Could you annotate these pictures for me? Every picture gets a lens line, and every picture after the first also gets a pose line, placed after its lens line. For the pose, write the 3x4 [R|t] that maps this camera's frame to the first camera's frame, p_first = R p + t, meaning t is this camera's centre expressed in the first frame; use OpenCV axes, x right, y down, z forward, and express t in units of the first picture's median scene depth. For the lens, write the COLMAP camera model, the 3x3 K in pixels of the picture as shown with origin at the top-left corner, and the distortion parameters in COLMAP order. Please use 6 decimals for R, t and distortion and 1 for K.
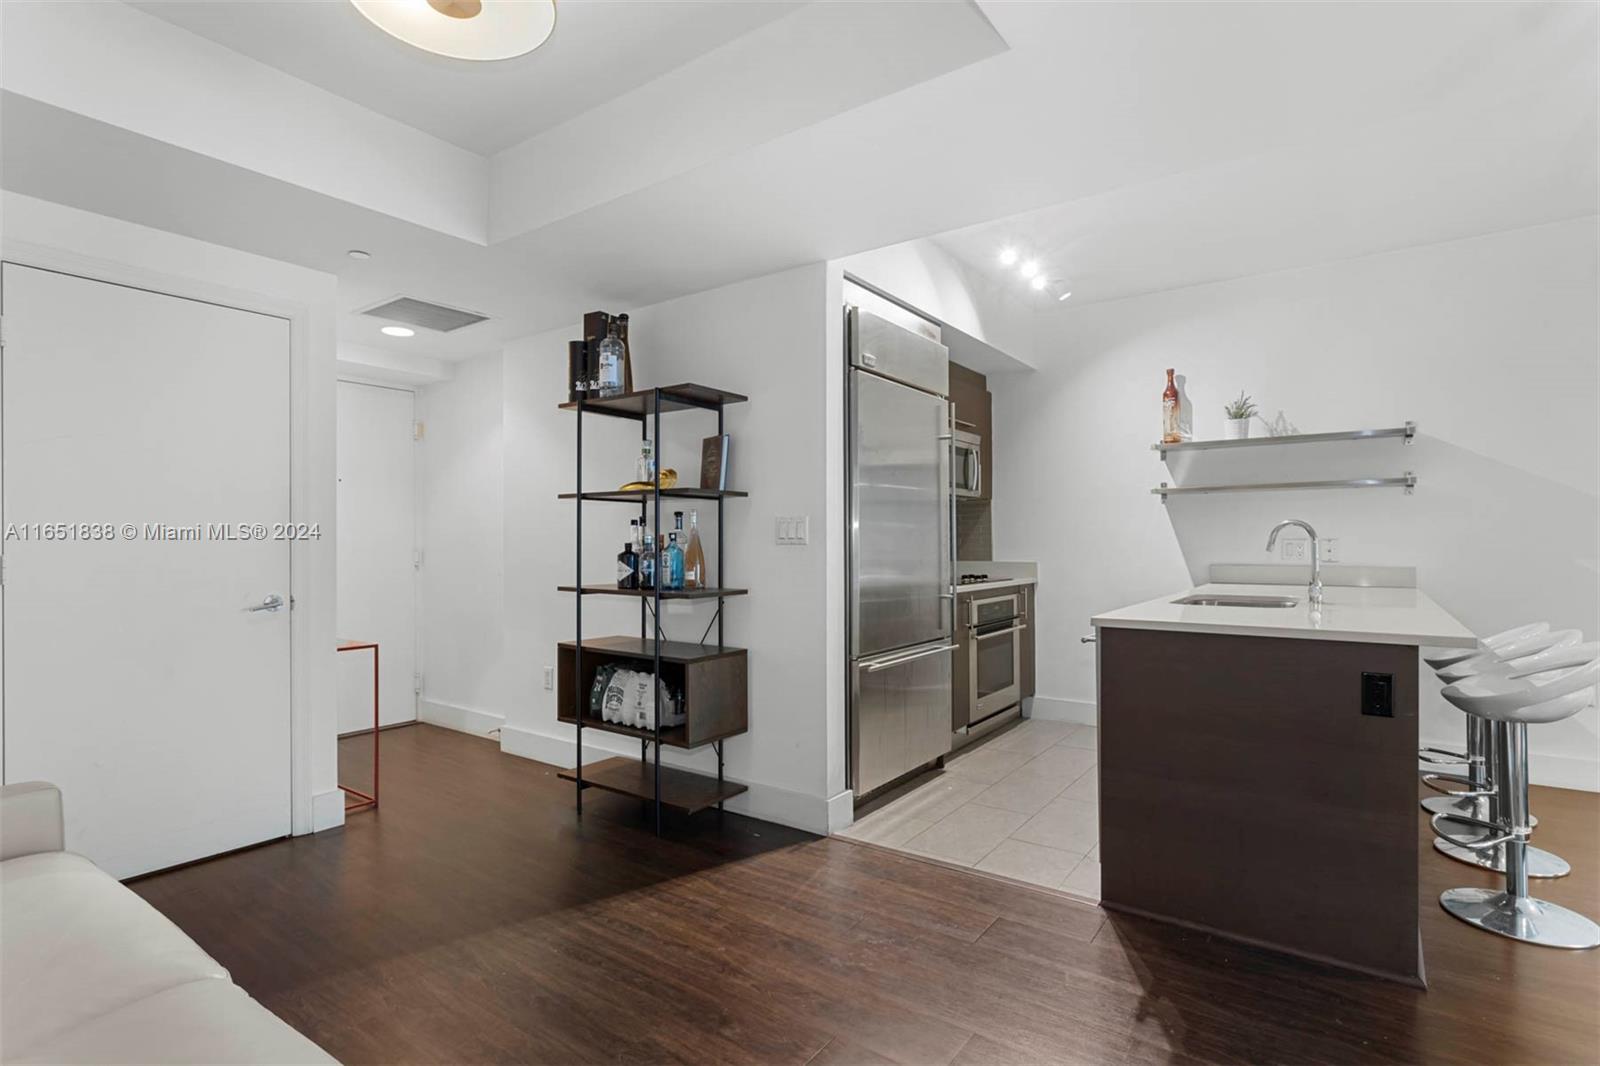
lens RADIAL K [[796.1, 0, 803.5], [0, 796.1, 535.7], [0, 0, 1]] dist [-0.013568, 0.006914]
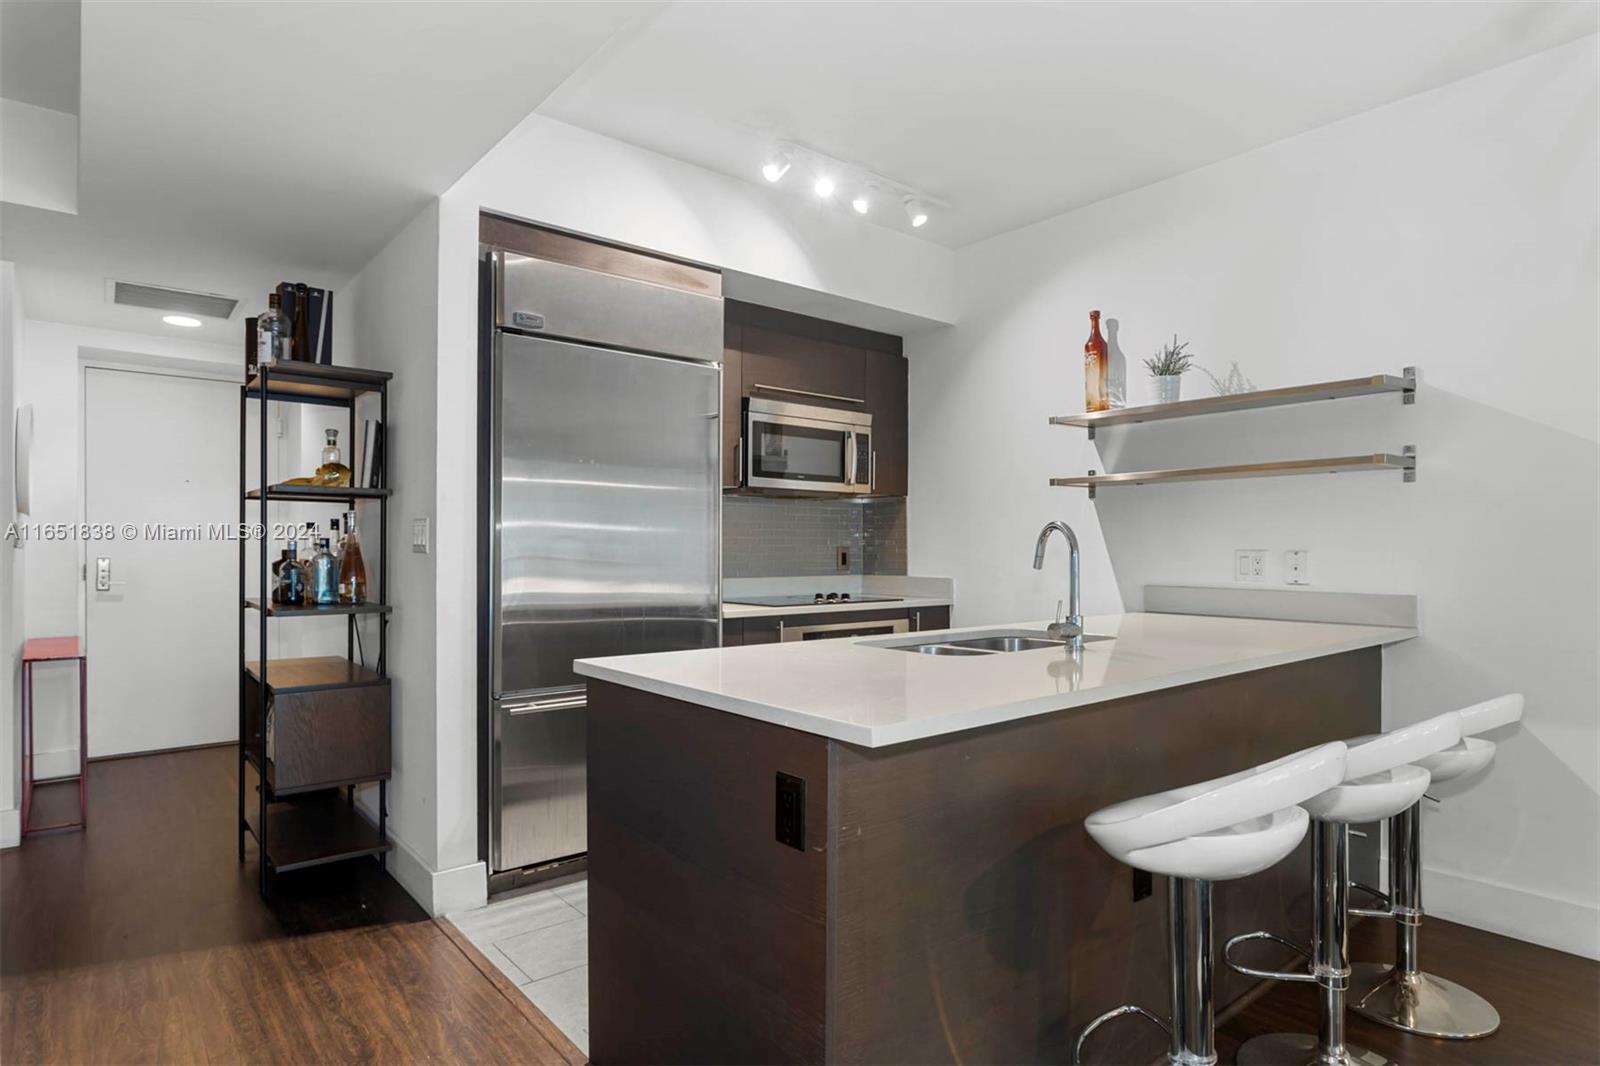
lens RADIAL K [[881.7, 0, 804.6], [0, 881.7, 548.0], [0, 0, 1]] dist [-0.010234, 0.002156]
pose [[0.966655, 0.005515, -0.256022, 0.443962], [-0.003831, 0.999968, 0.007076, -0.001094], [0.256053, -0.005859, 0.966645, 0.176888]]
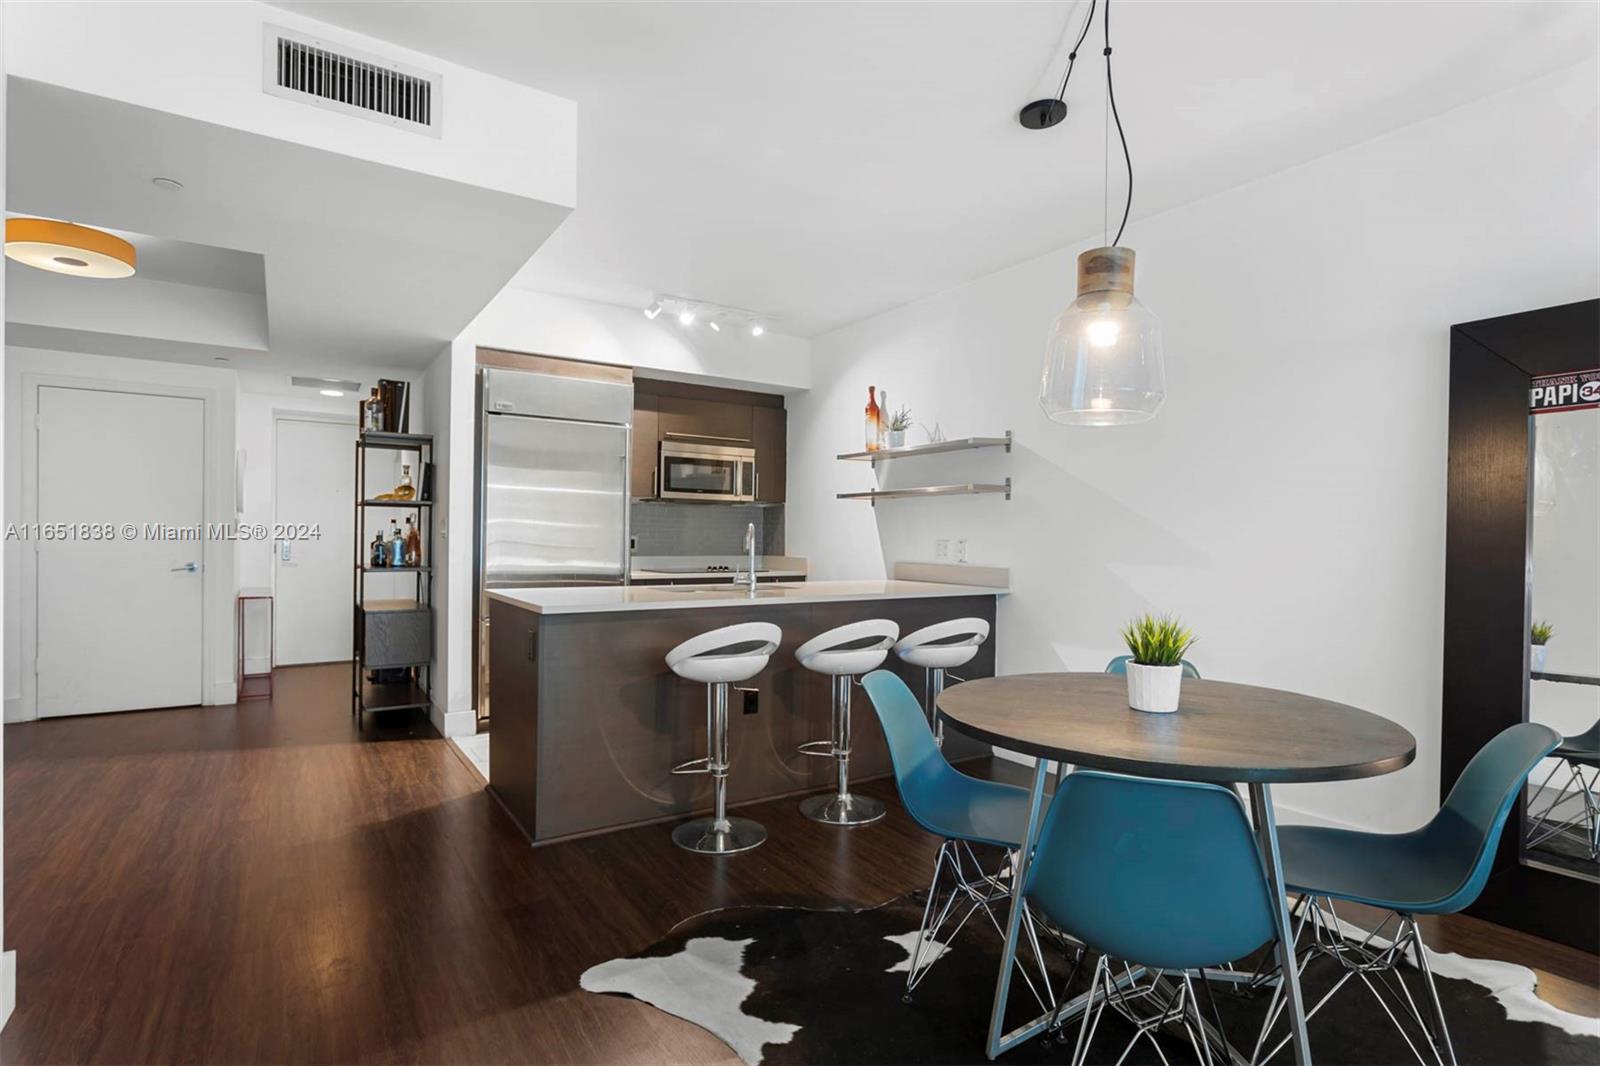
lens RADIAL K [[796.1, 0, 805.8], [0, 796.1, 537.7], [0, 0, 1]] dist [-0.013568, 0.006914]
pose [[0.933350, 0.014271, -0.358684, 0.836757], [-0.012138, 0.999893, 0.008199, -0.006150], [0.358762, -0.003299, 0.933423, -0.082437]]
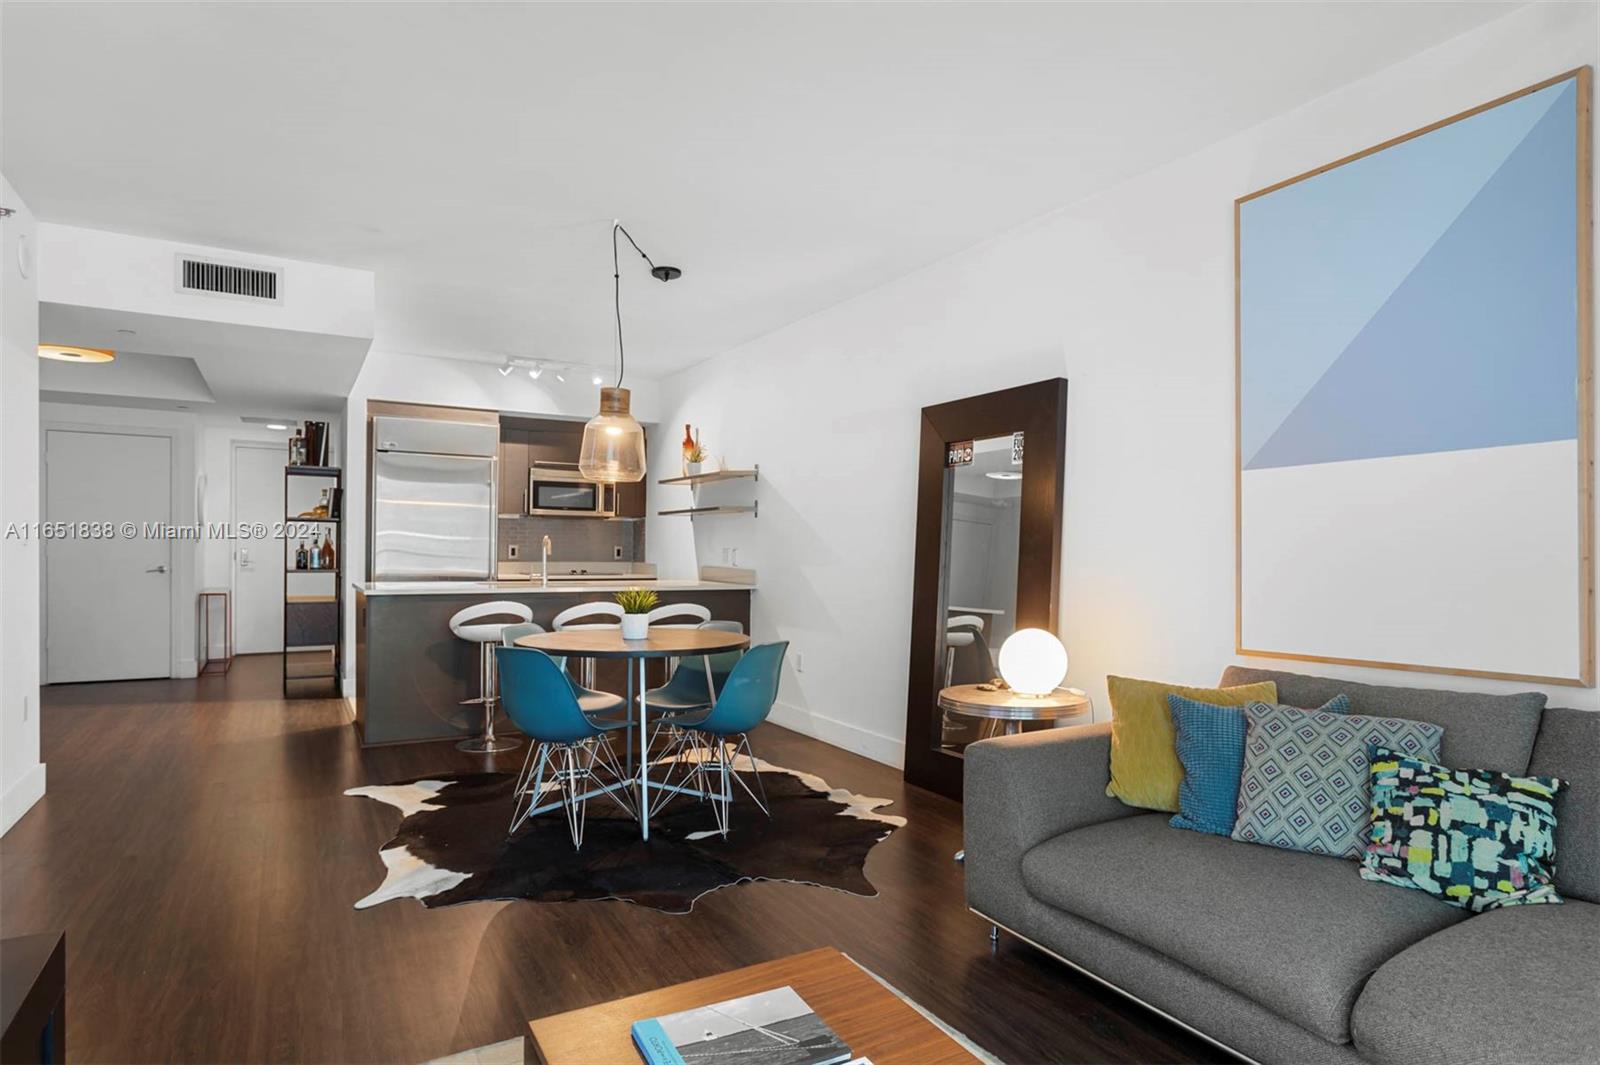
lens RADIAL K [[898.4, 0, 803.5], [0, 898.4, 554.2], [0, 0, 1]] dist [0.012863, -0.005091]
pose [[0.907308, 0.018032, -0.420079, 1.402498], [-0.012888, 0.999803, 0.015081, -0.011512], [0.420269, -0.008269, 0.907362, -0.362393]]
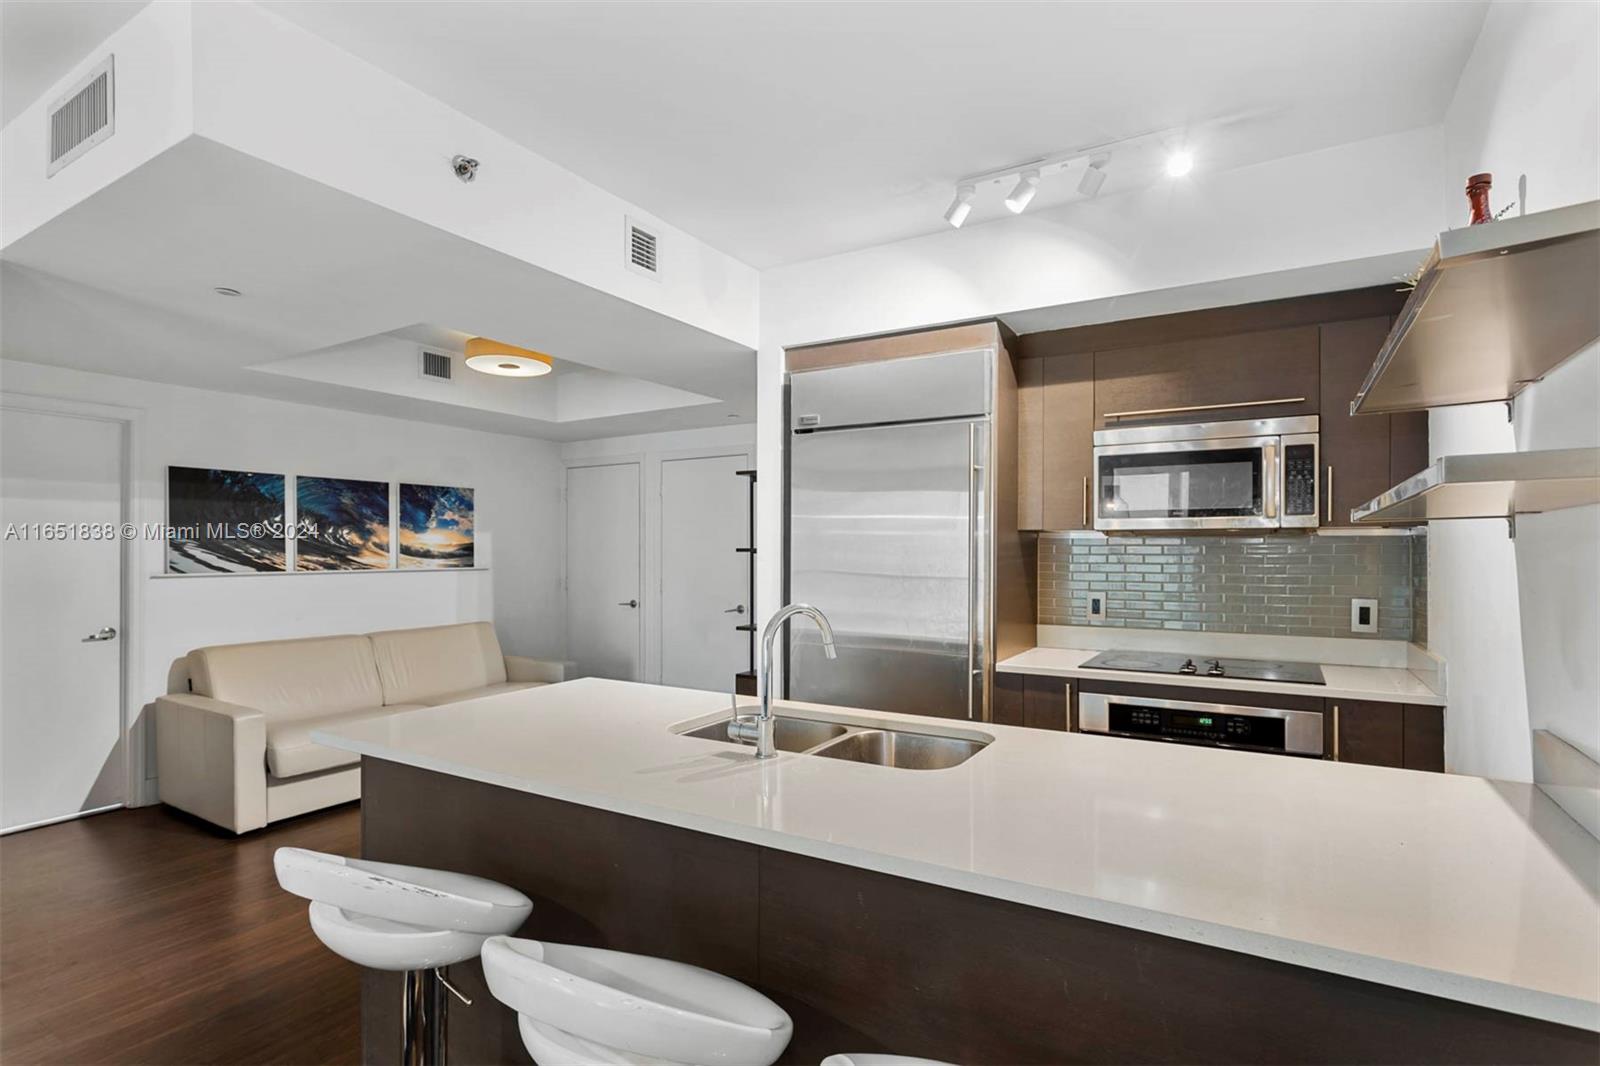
lens RADIAL K [[796.1, 0, 778.7], [0, 796.1, 532.7], [0, 0, 1]] dist [-0.013568, 0.006914]
pose [[0.057348, -0.017344, -0.998204, 0.864137], [0.008339, 0.999823, -0.016893, -0.044517], [0.998319, -0.007355, 0.057482, 0.701138]]
